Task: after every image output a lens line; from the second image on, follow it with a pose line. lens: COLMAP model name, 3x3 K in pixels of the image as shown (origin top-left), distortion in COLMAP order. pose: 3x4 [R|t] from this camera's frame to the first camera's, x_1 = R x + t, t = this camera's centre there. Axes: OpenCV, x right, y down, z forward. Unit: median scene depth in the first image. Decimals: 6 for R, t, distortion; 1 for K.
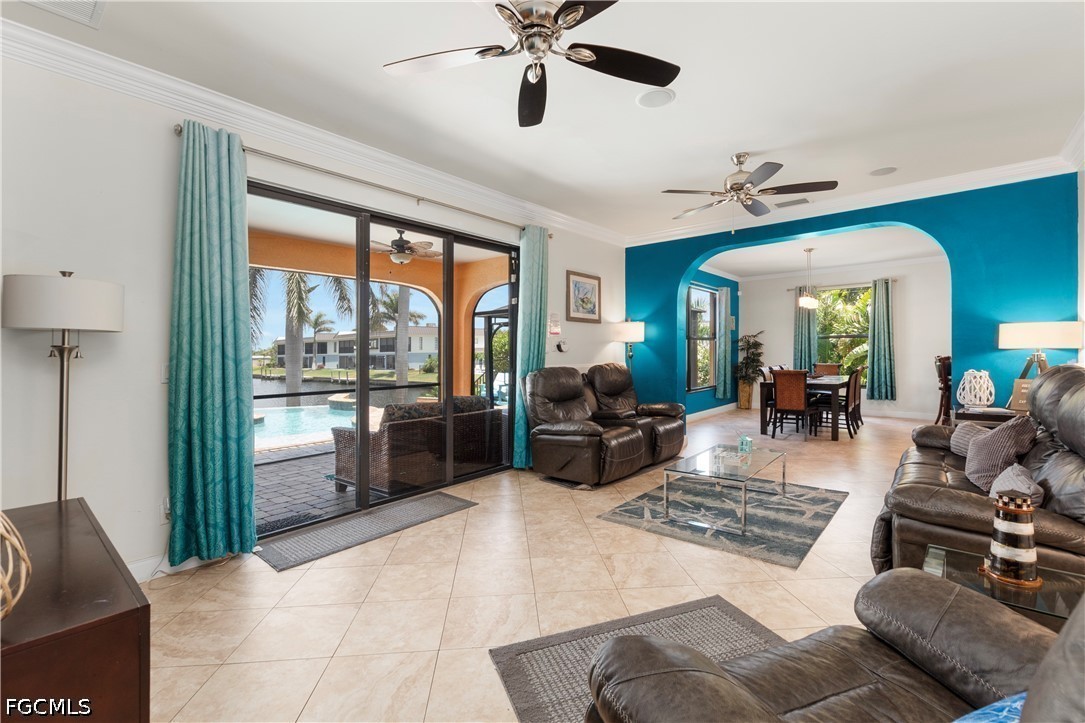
lens RADIAL K [[457.9, 0, 542.5], [0, 457.9, 361.5], [0, 0, 1]] dist [-0.000023, -0.000064]
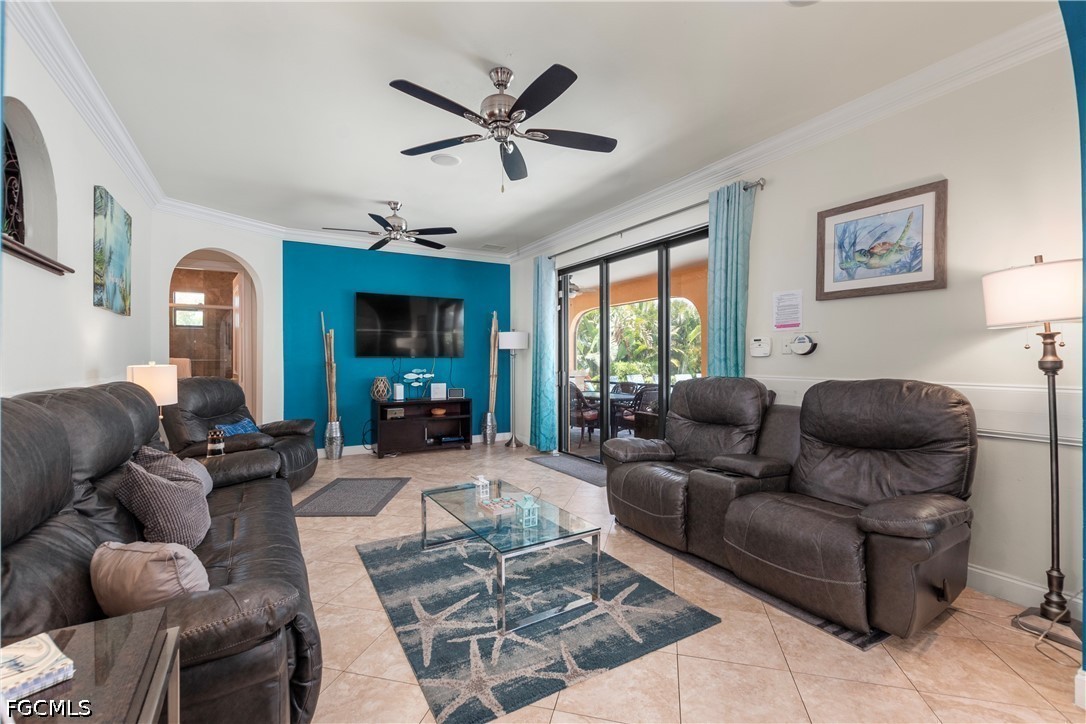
lens RADIAL K [[473.2, 0, 543.4], [0, 473.2, 355.2], [0, 0, 1]] dist [0.000625, -0.000059]
pose [[-0.314578, 0.005247, -0.949217, 1.148465], [-0.008274, 0.999932, 0.008269, -0.035814], [0.949195, 0.010455, -0.314513, 1.357808]]
